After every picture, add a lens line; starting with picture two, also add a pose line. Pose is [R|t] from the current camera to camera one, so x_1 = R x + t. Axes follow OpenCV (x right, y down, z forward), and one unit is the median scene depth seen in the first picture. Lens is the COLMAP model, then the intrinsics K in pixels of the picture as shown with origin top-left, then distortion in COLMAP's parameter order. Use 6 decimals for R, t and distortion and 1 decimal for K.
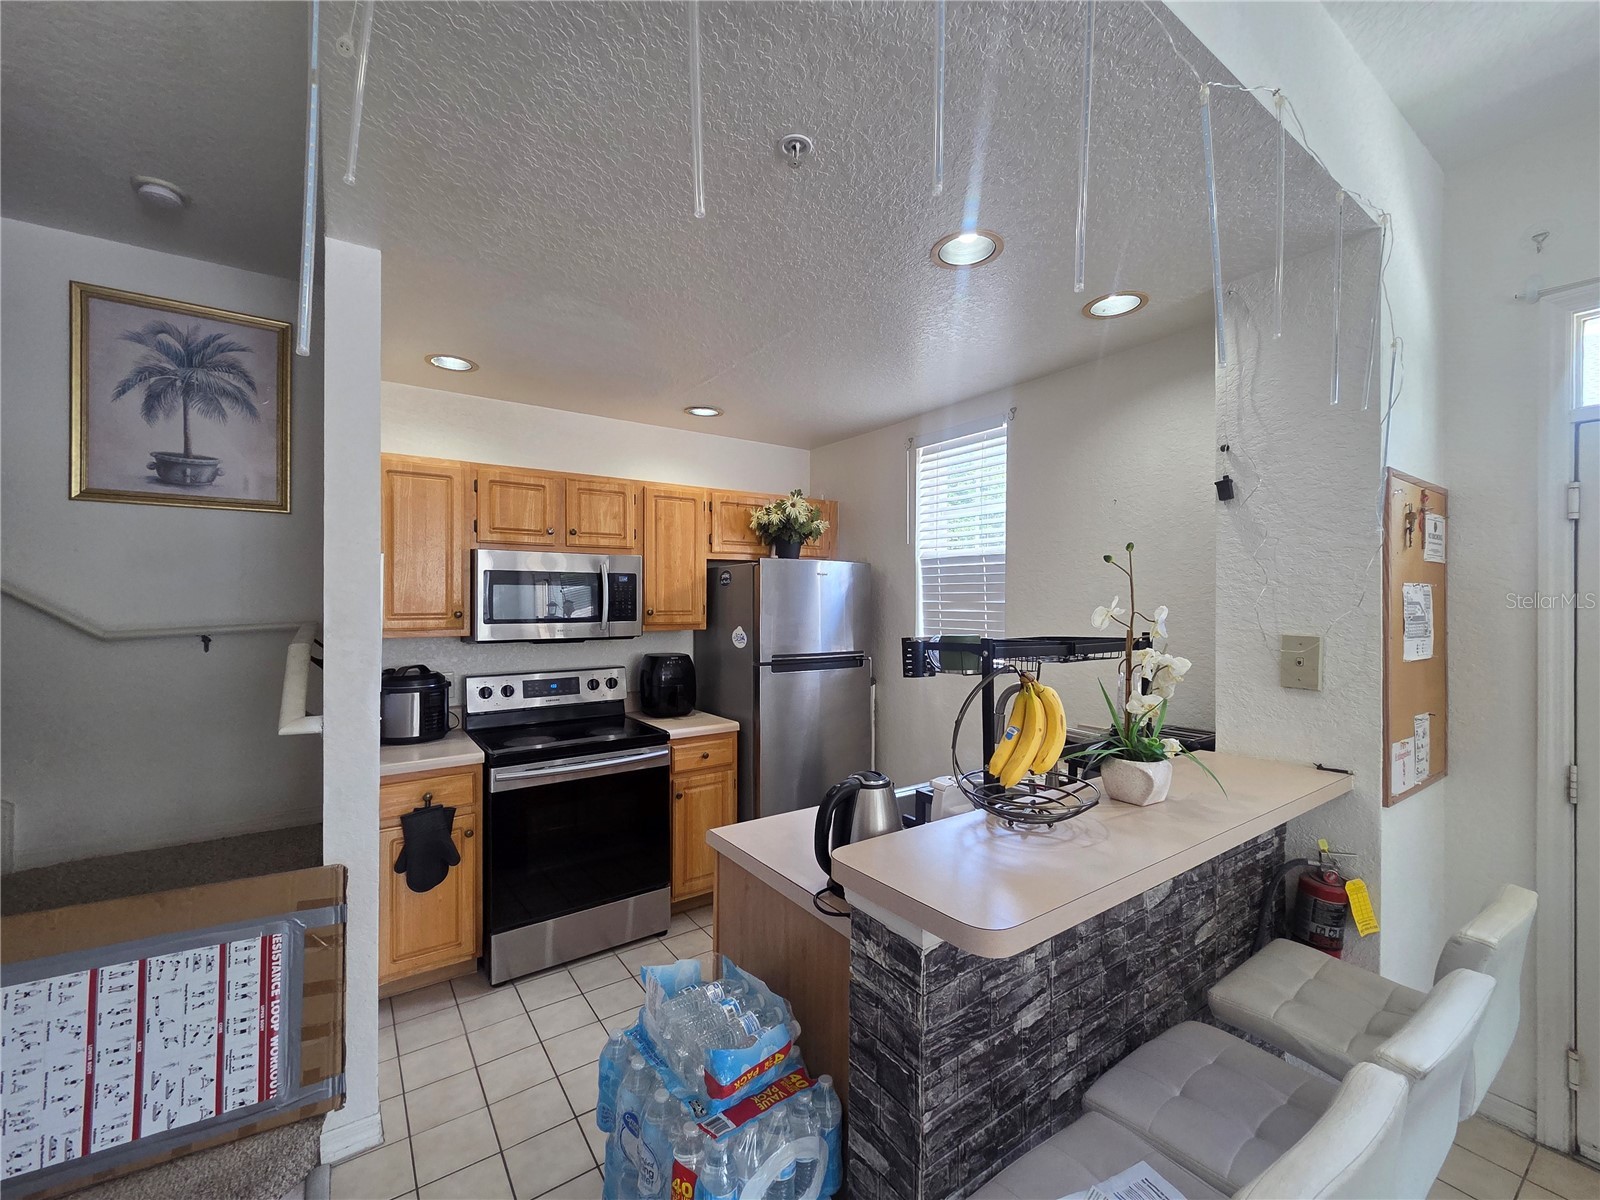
lens RADIAL K [[660.3, 0, 796.7], [0, 660.3, 600.4], [0, 0, 1]] dist [0.000441, -0.000499]
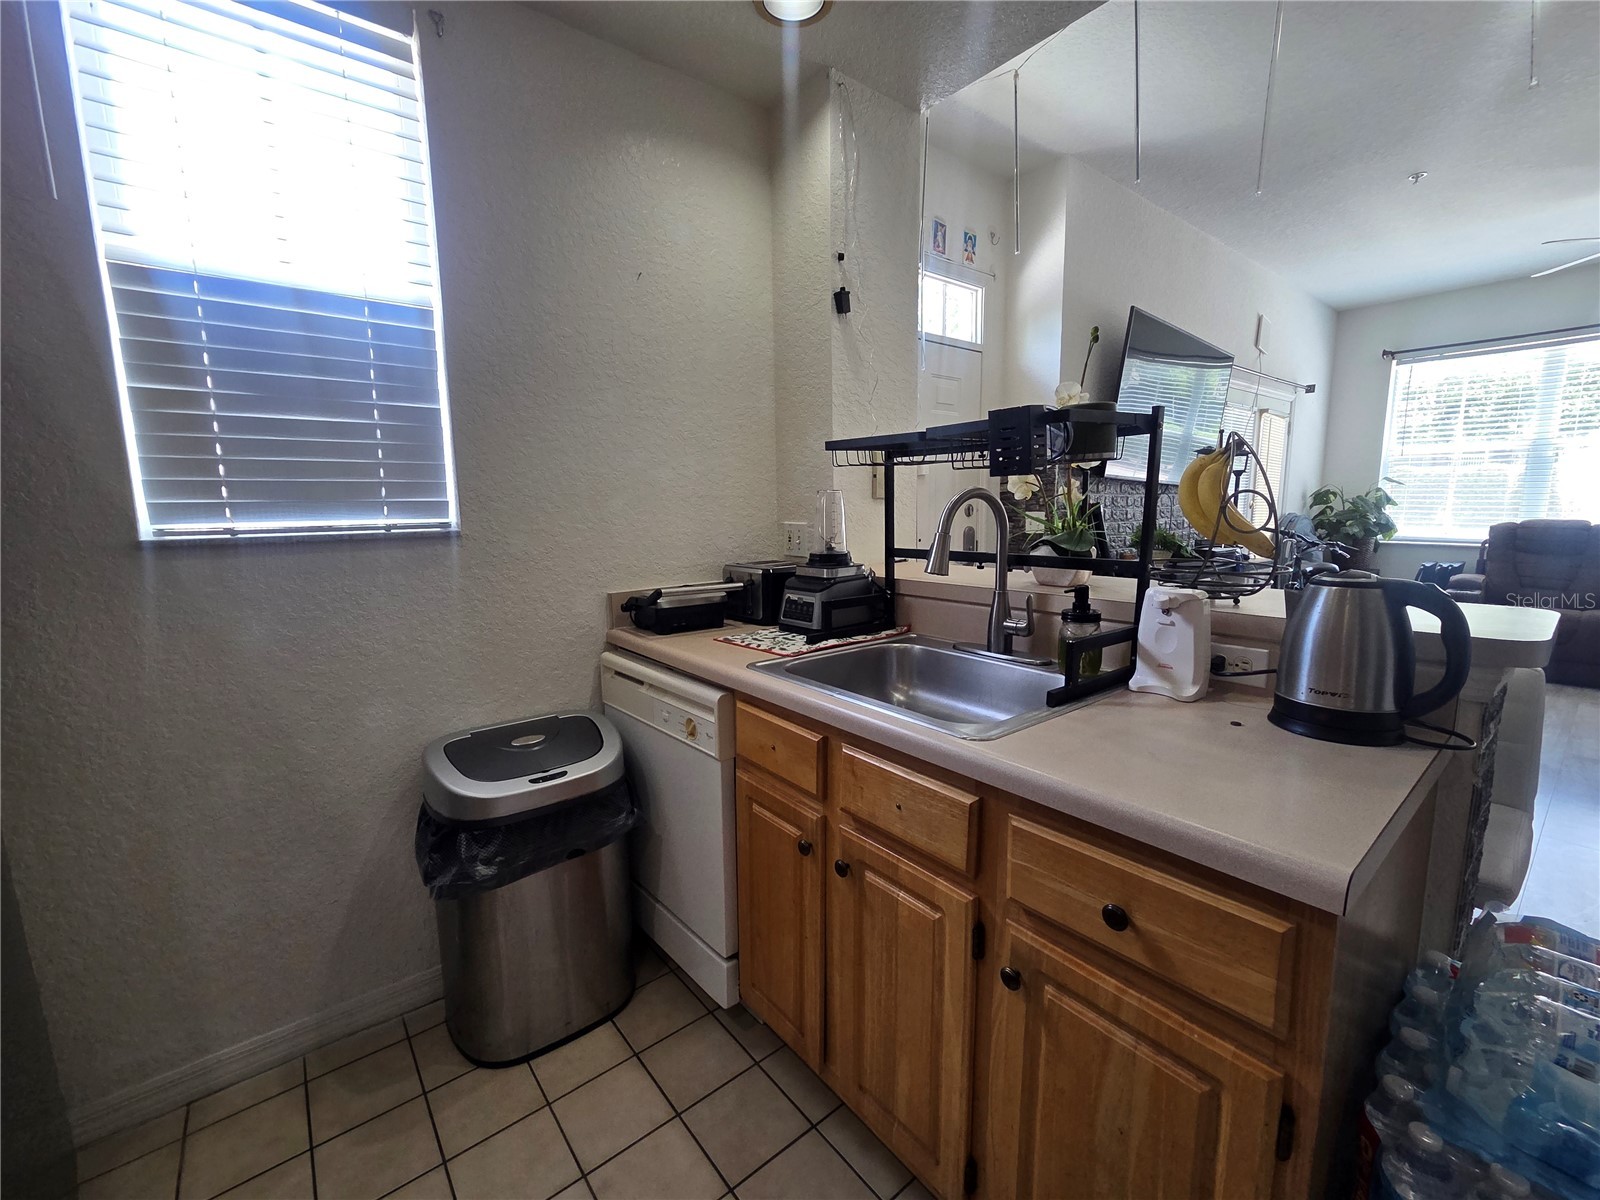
lens RADIAL K [[660.3, 0, 798.8], [0, 660.3, 598.4], [0, 0, 1]] dist [0.000441, -0.000499]
pose [[-0.069857, -0.145127, 0.986944, -0.227959], [0.014768, 0.989102, 0.146490, 0.074368], [-0.997448, 0.024808, -0.066953, 0.678714]]
